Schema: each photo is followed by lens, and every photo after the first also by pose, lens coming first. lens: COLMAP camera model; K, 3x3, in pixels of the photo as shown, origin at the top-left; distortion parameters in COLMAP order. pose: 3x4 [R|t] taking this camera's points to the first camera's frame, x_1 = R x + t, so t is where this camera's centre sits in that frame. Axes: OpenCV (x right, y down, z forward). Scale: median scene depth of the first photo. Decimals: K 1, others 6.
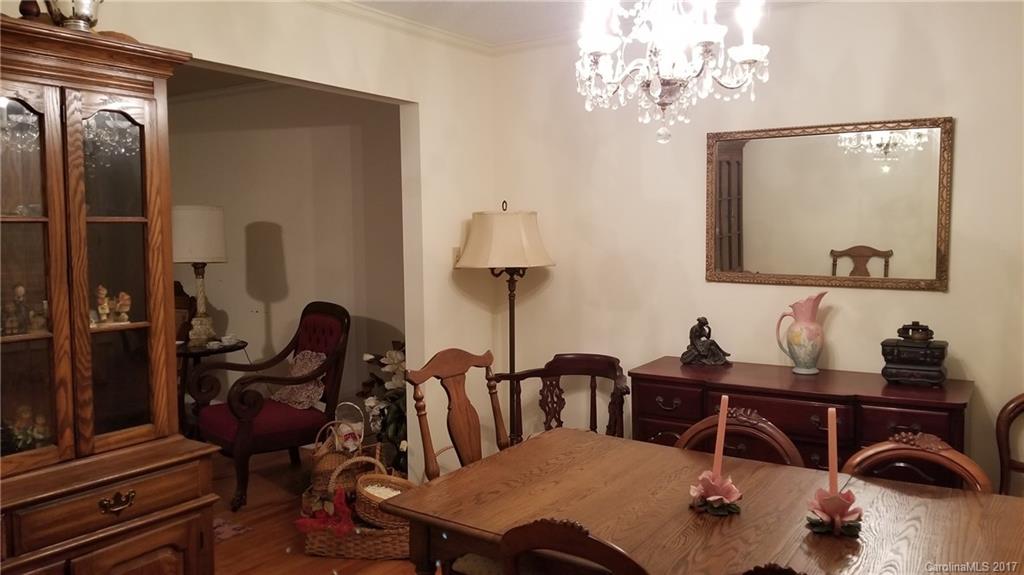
lens RADIAL K [[803.2, 0, 513.5], [0, 803.2, 284.3], [0, 0, 1]] dist [0.030708, -0.034517]
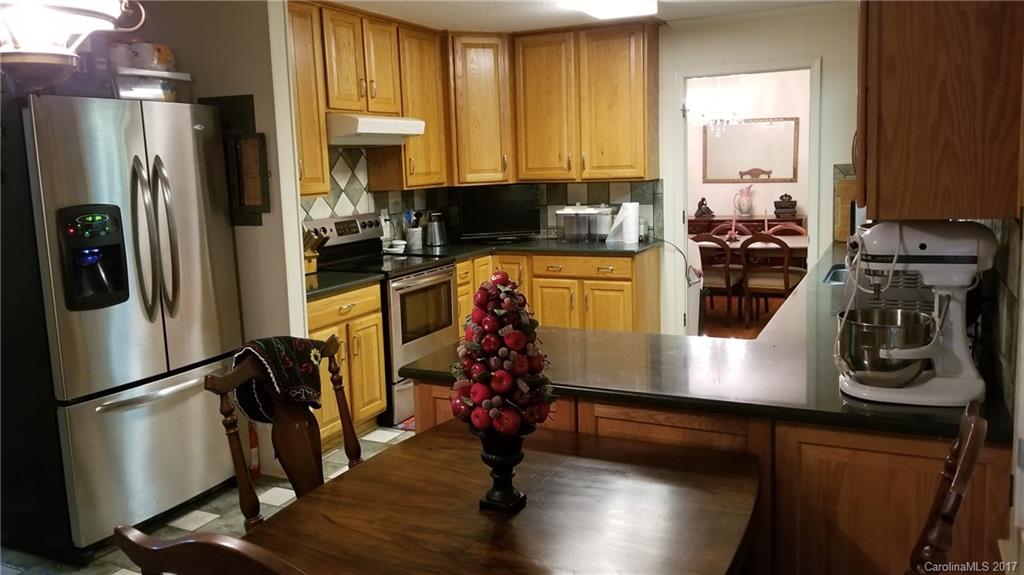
lens RADIAL K [[803.2, 0, 510.8], [0, 803.2, 285.9], [0, 0, 1]] dist [0.030708, -0.034517]
pose [[0.989834, -0.044310, 0.135151, -0.761016], [0.033218, 0.995975, 0.083252, 0.095339], [-0.138296, -0.077917, 0.987321, -1.499750]]
